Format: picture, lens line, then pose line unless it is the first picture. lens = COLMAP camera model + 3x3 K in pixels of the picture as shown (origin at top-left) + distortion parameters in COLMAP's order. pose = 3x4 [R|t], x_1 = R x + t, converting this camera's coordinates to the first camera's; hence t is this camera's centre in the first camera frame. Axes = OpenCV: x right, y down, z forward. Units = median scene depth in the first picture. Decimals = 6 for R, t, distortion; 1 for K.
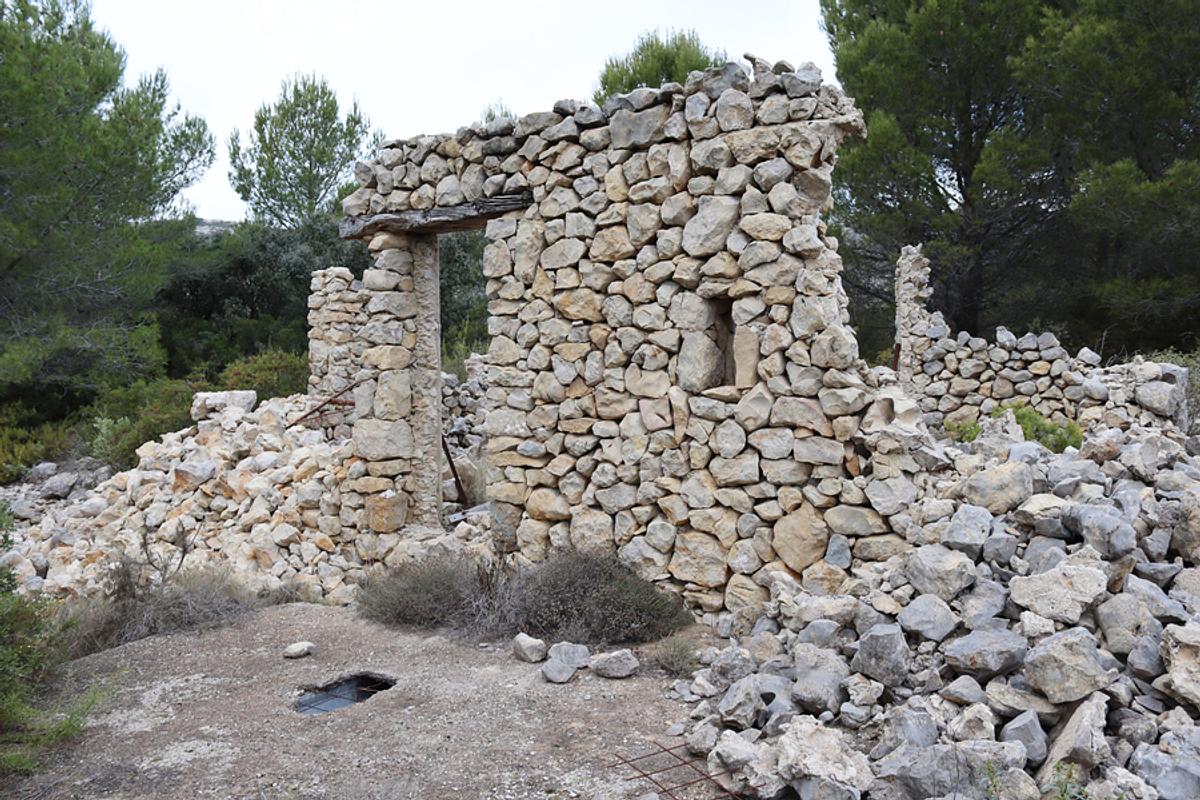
lens RADIAL K [[1012.4, 0, 621.4], [0, 1012.4, 403.1], [0, 0, 1]] dist [-0.162888, 0.150666]
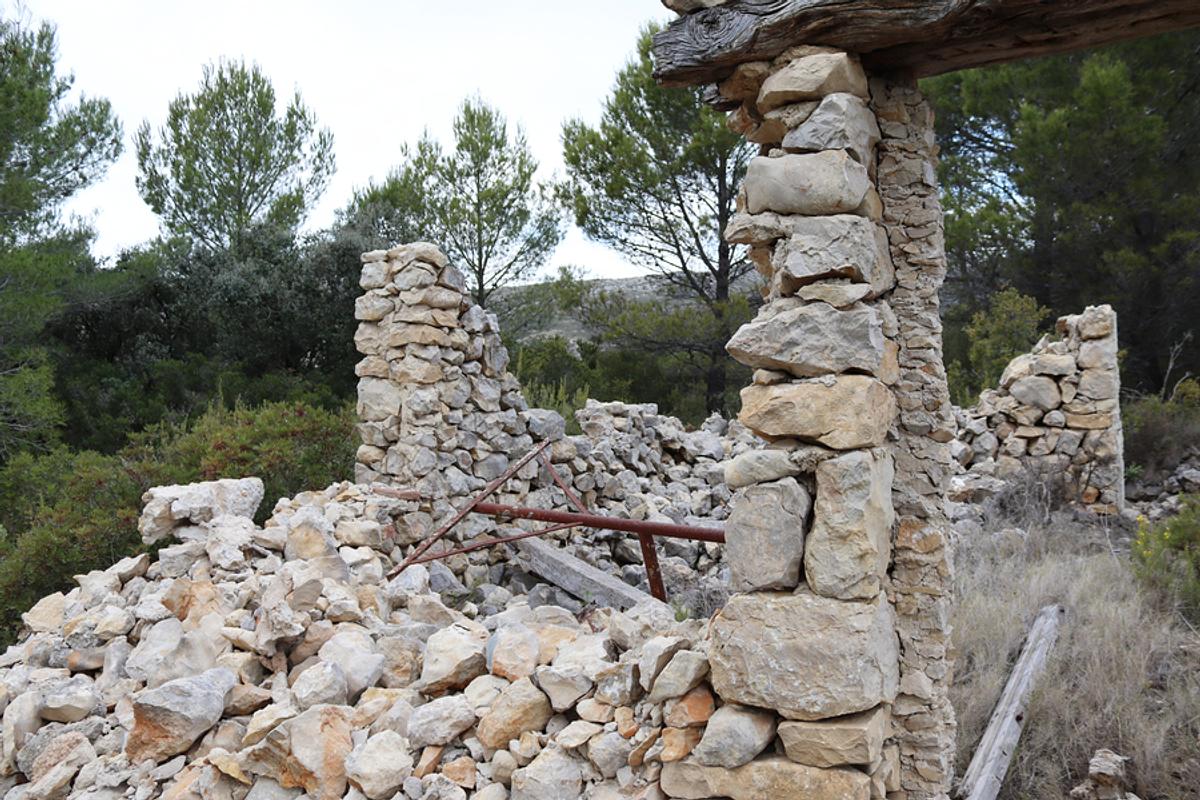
lens RADIAL K [[1012.4, 0, 620.3], [0, 1012.4, 401.7], [0, 0, 1]] dist [-0.162888, 0.150666]
pose [[0.994534, -0.021970, 0.102072, -0.228277], [0.026541, 0.998695, -0.043640, -0.024256], [-0.100980, 0.046110, 0.993819, 0.450535]]
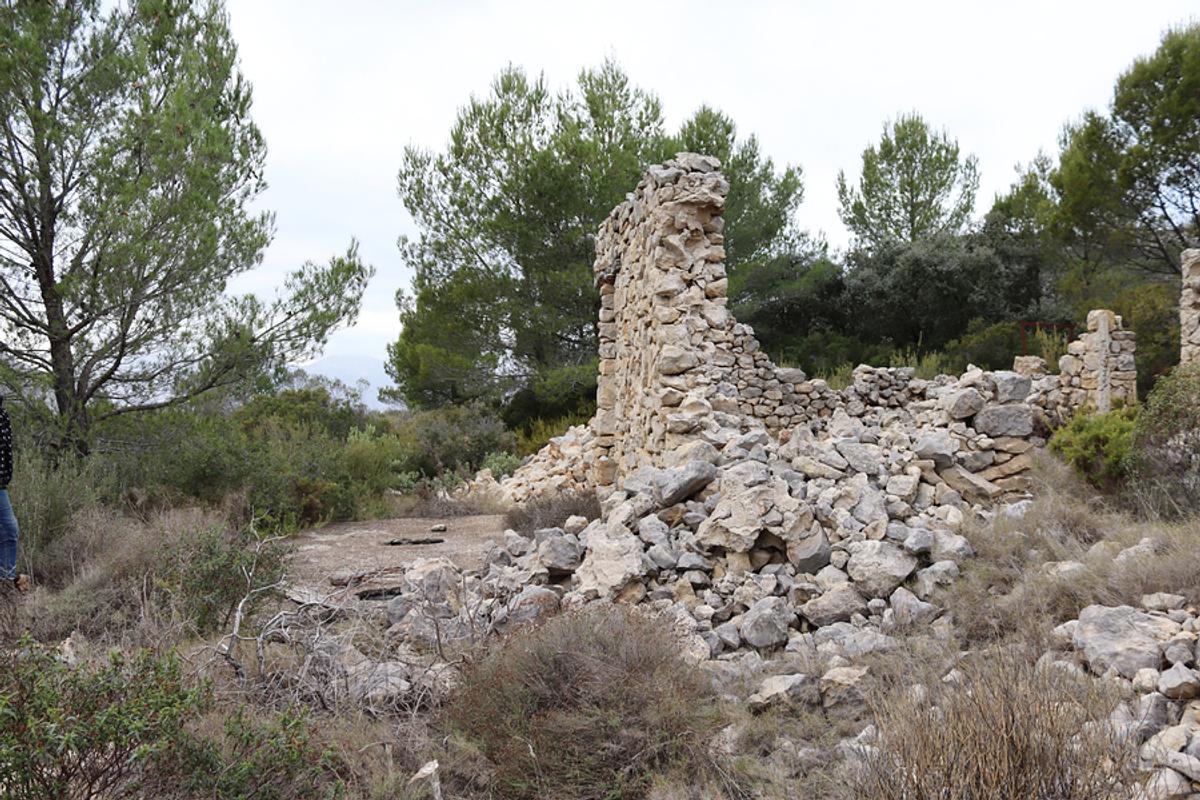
lens RADIAL K [[1012.4, 0, 594.9], [0, 1012.4, 403.5], [0, 0, 1]] dist [-0.162888, 0.150666]
pose [[0.705144, 0.021992, -0.708723, 0.549200], [-0.030594, 0.999532, 0.000576, 0.005537], [0.708403, 0.021277, 0.705487, -0.049635]]
